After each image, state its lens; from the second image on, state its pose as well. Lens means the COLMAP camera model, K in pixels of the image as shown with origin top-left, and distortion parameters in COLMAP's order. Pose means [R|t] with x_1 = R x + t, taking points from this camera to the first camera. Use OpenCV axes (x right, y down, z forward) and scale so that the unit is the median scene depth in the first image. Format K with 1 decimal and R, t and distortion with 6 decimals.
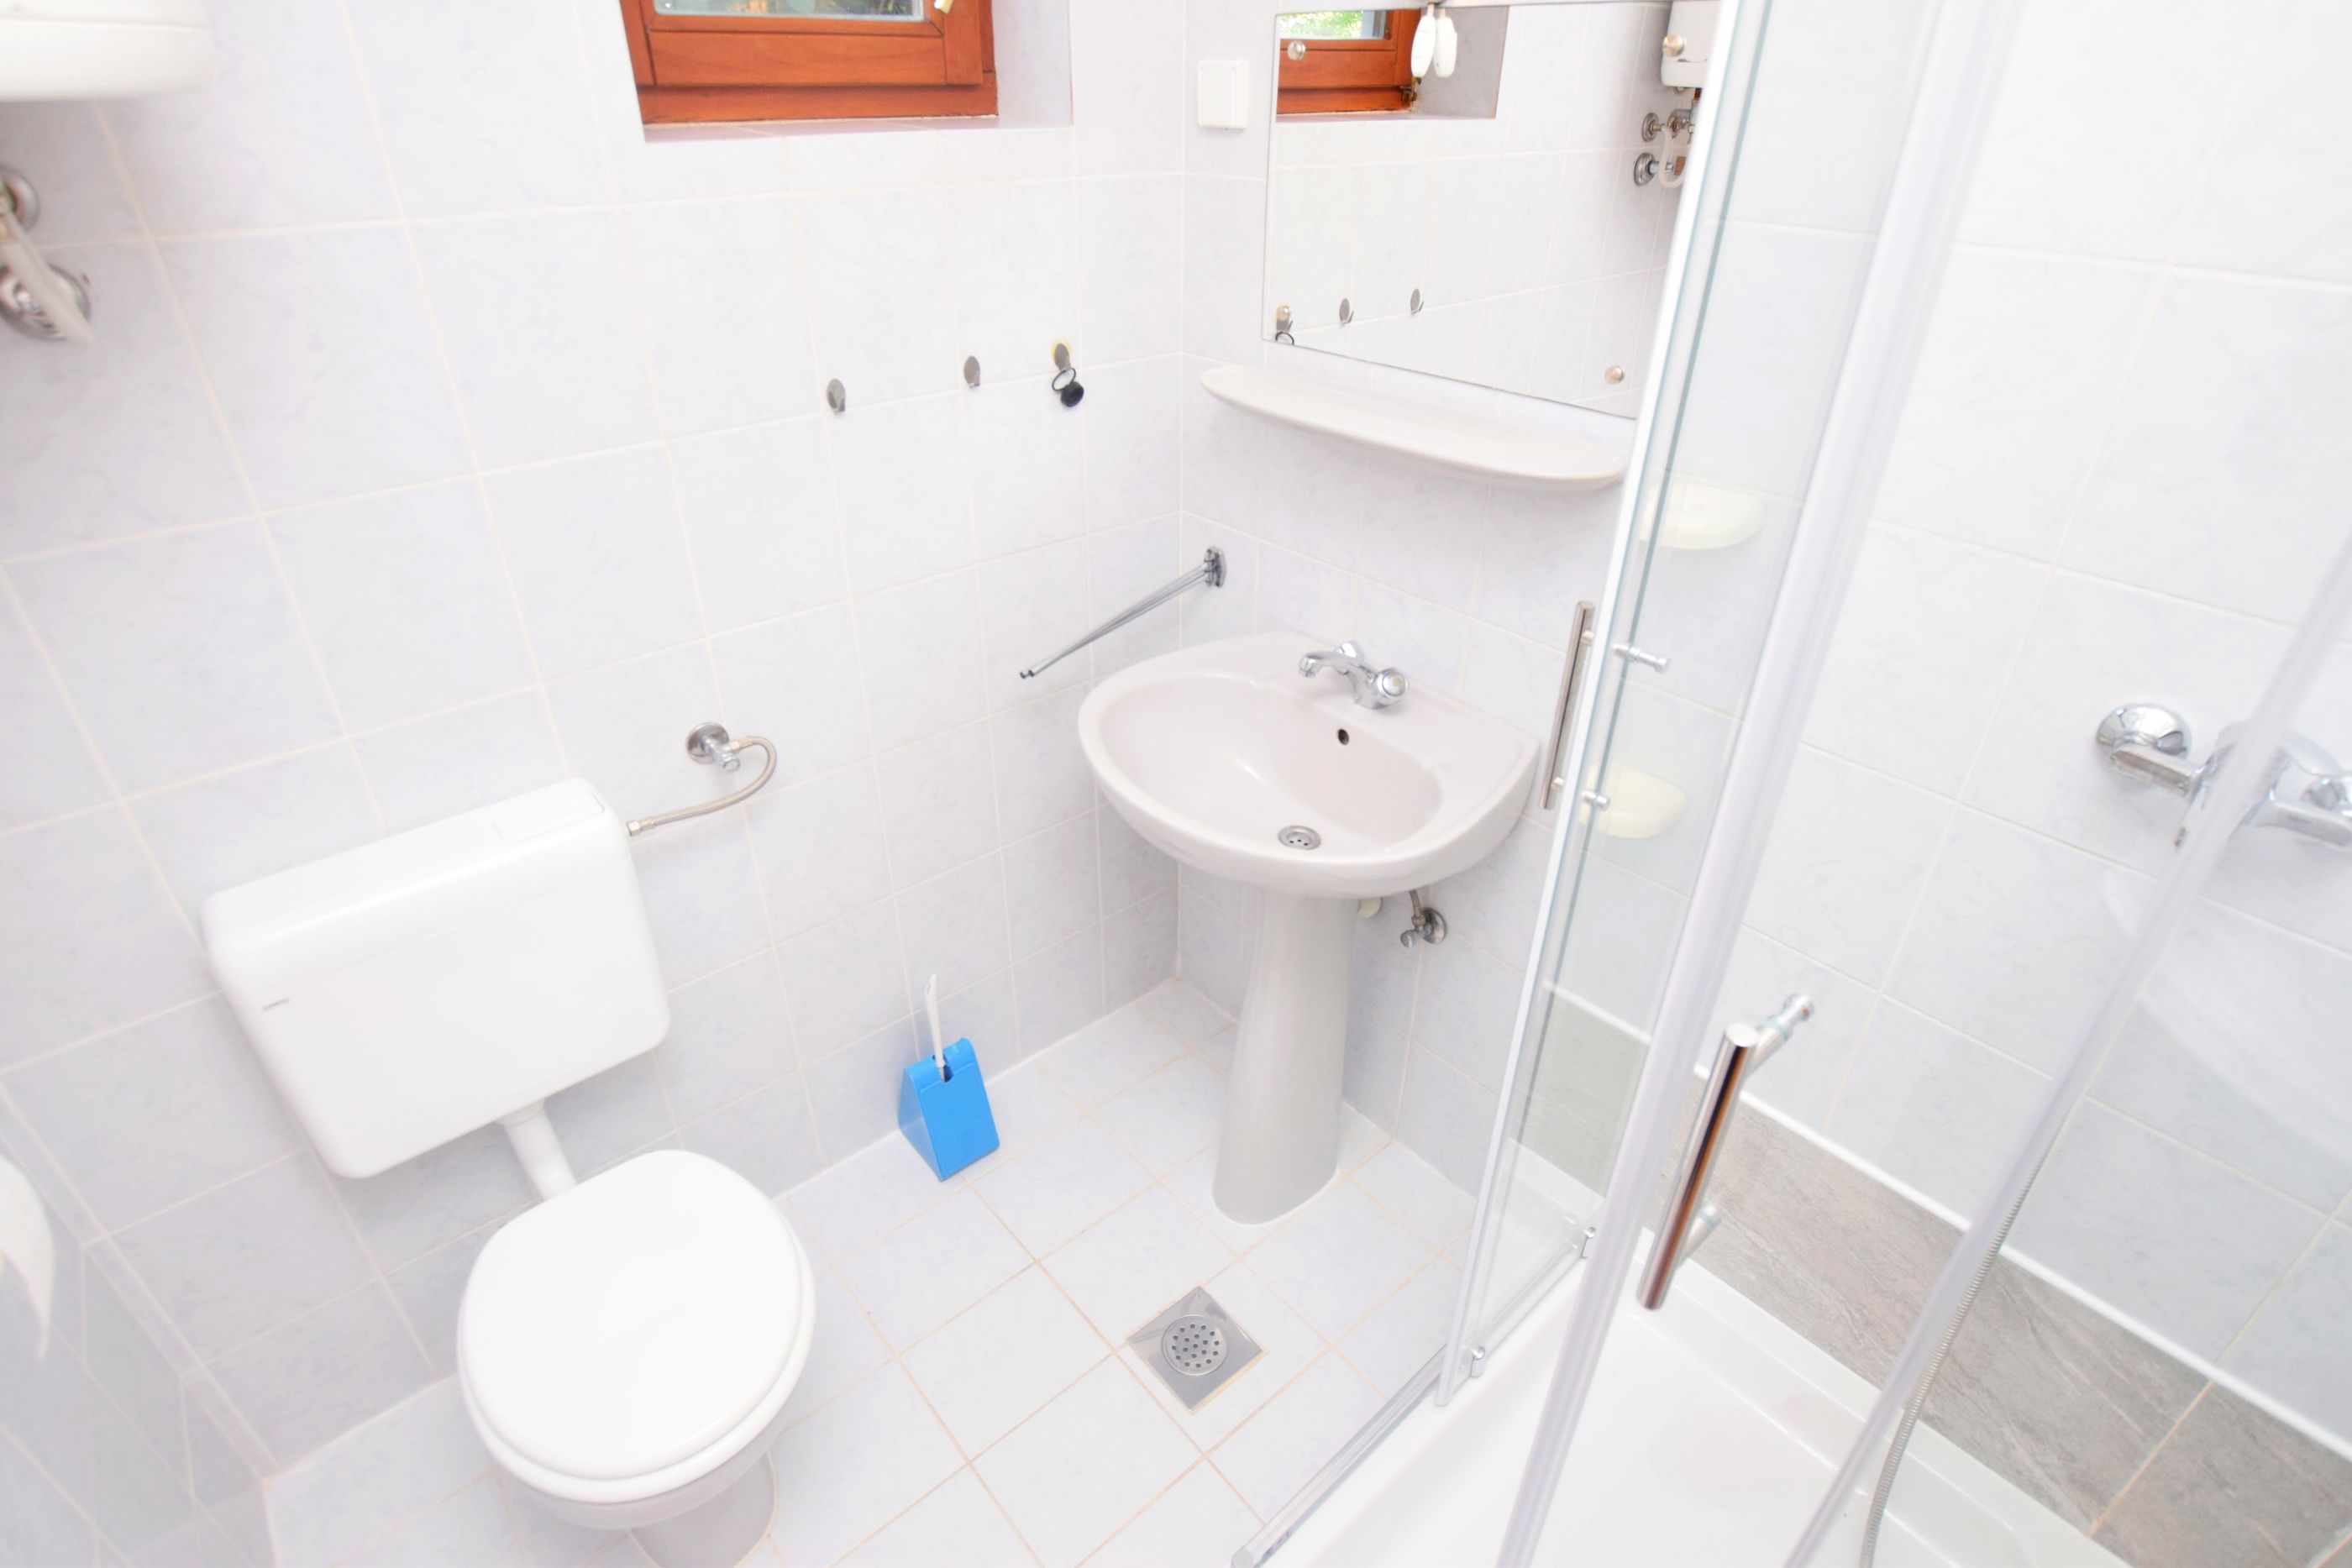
lens RADIAL K [[1187.6, 0, 1173.0], [0, 1187.6, 780.2], [0, 0, 1]] dist [-0.031606, 0.007041]
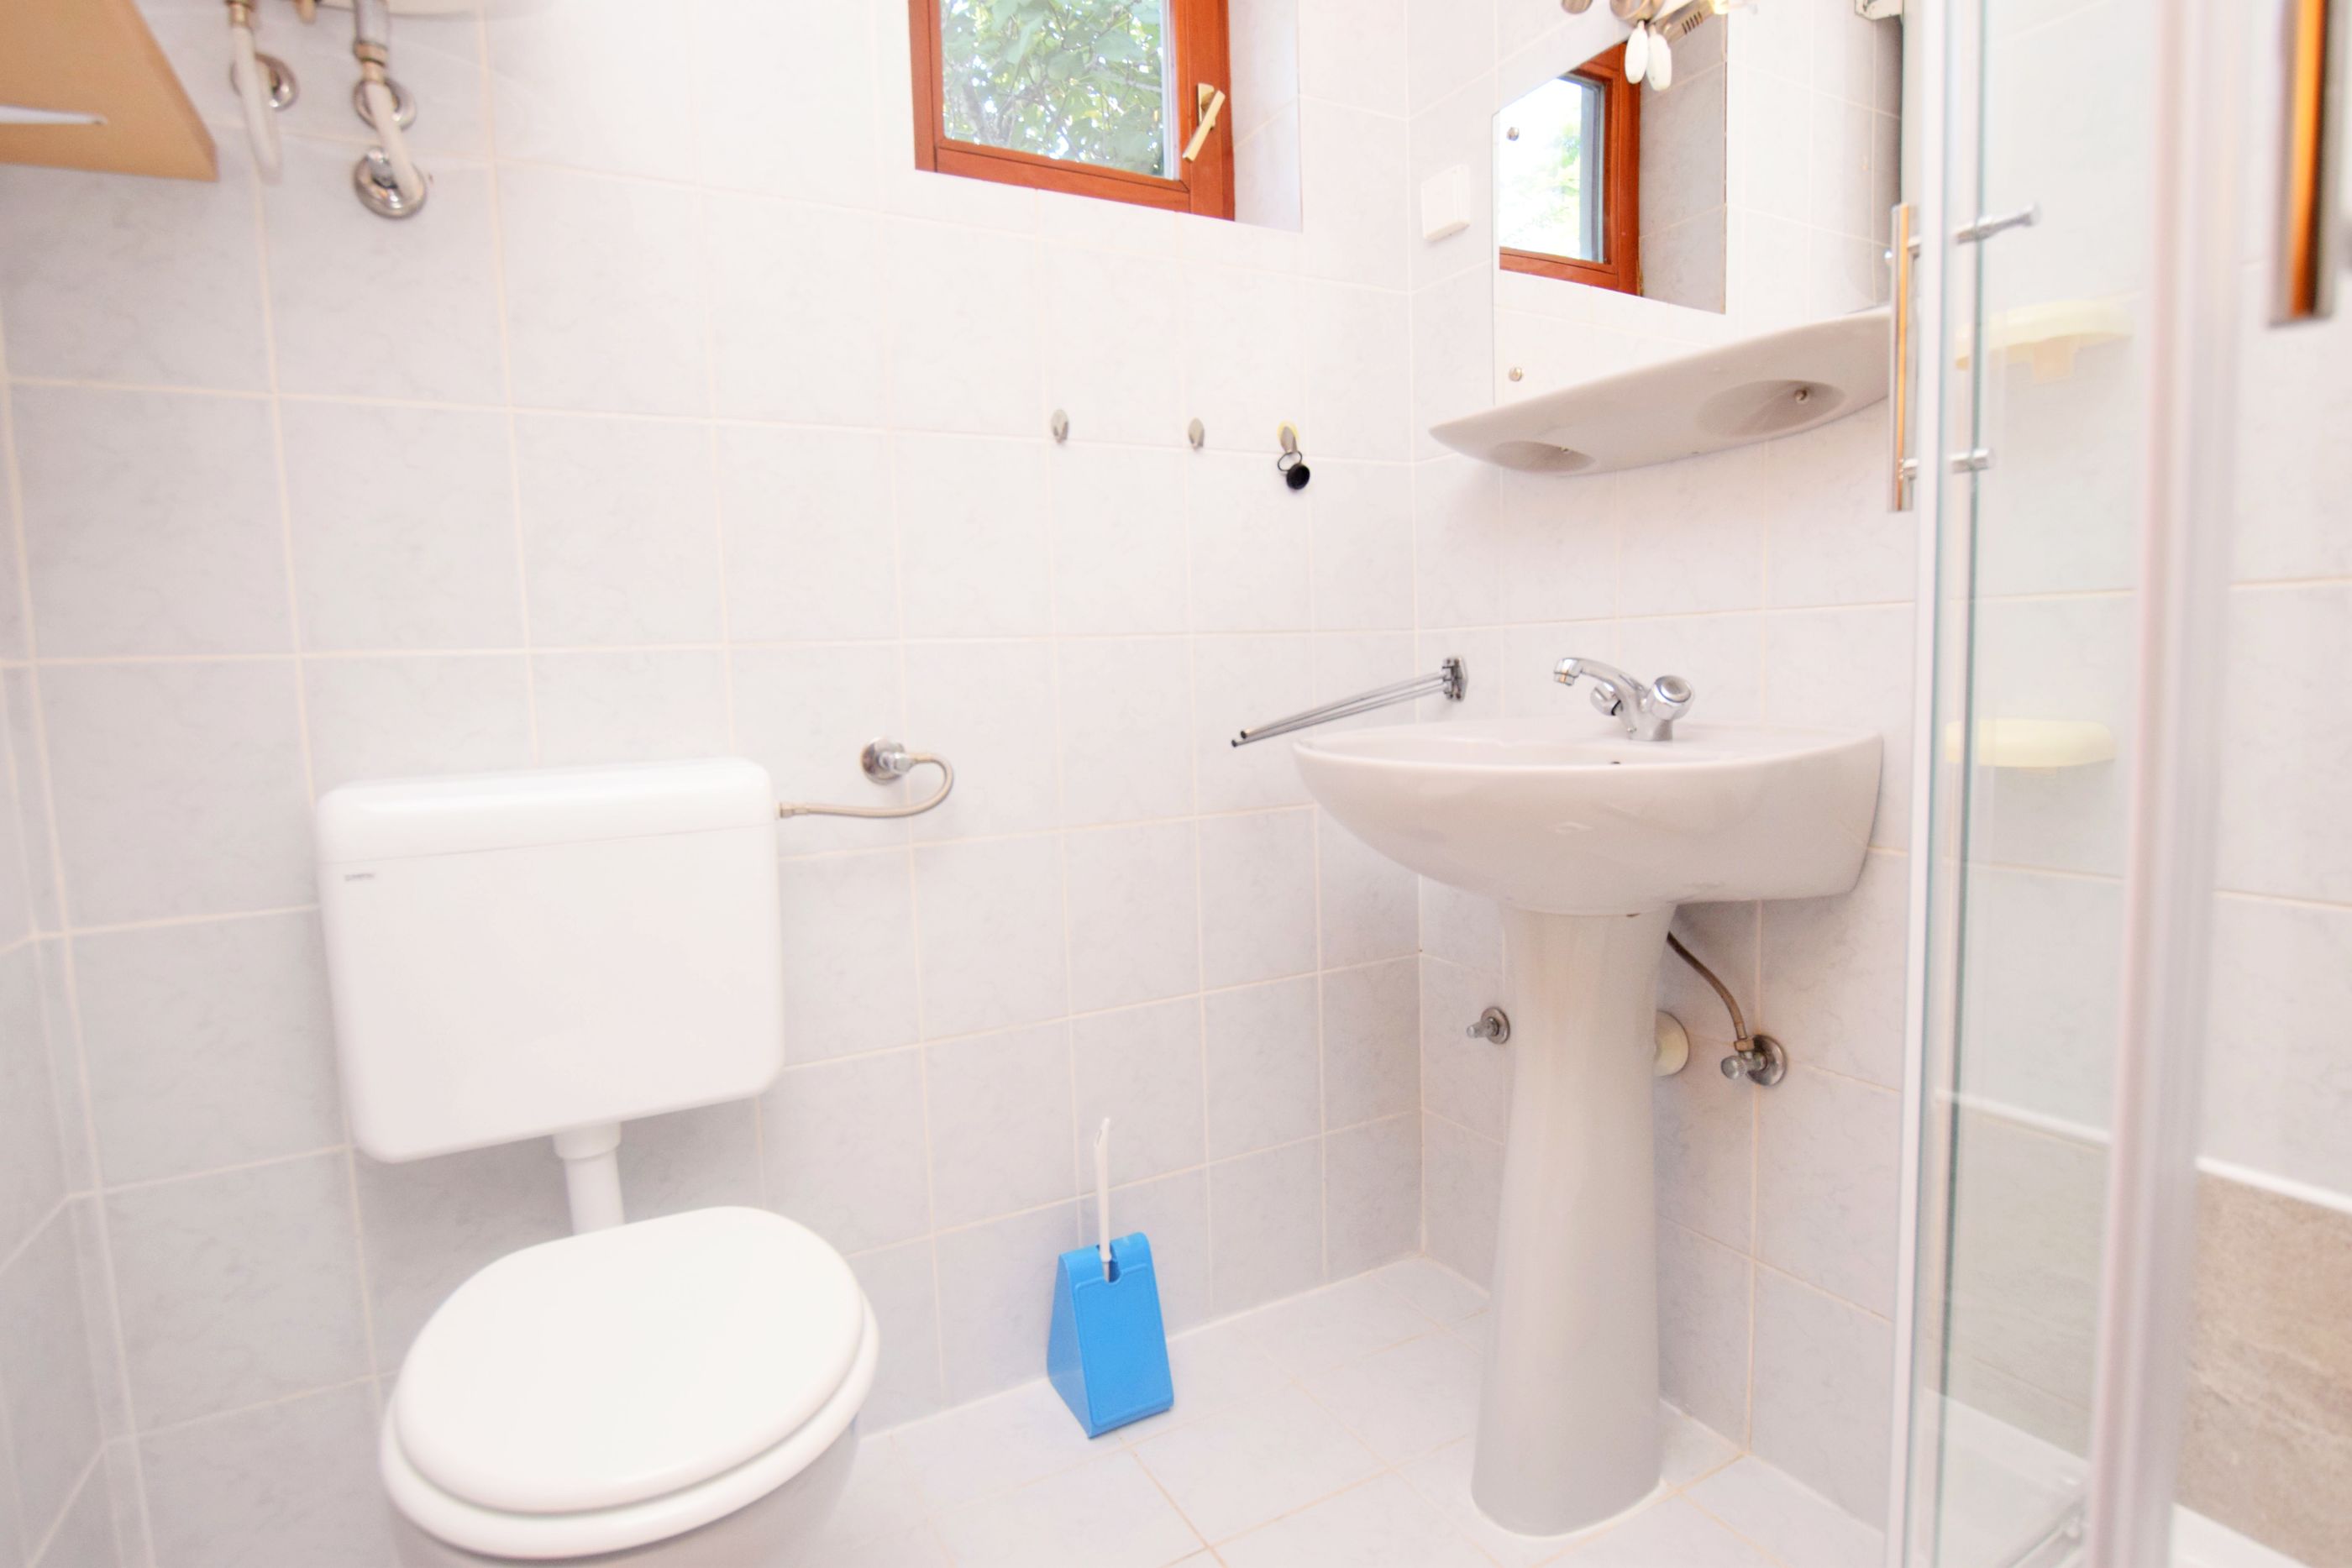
lens RADIAL K [[1198.0, 0, 1170.8], [0, 1198.0, 781.2], [0, 0, 1]] dist [-0.030952, 0.007853]
pose [[0.977437, -0.015335, -0.210670, 0.014781], [-0.077562, 0.901633, -0.425490, 0.297497], [0.196472, 0.432229, 0.880101, 0.194270]]
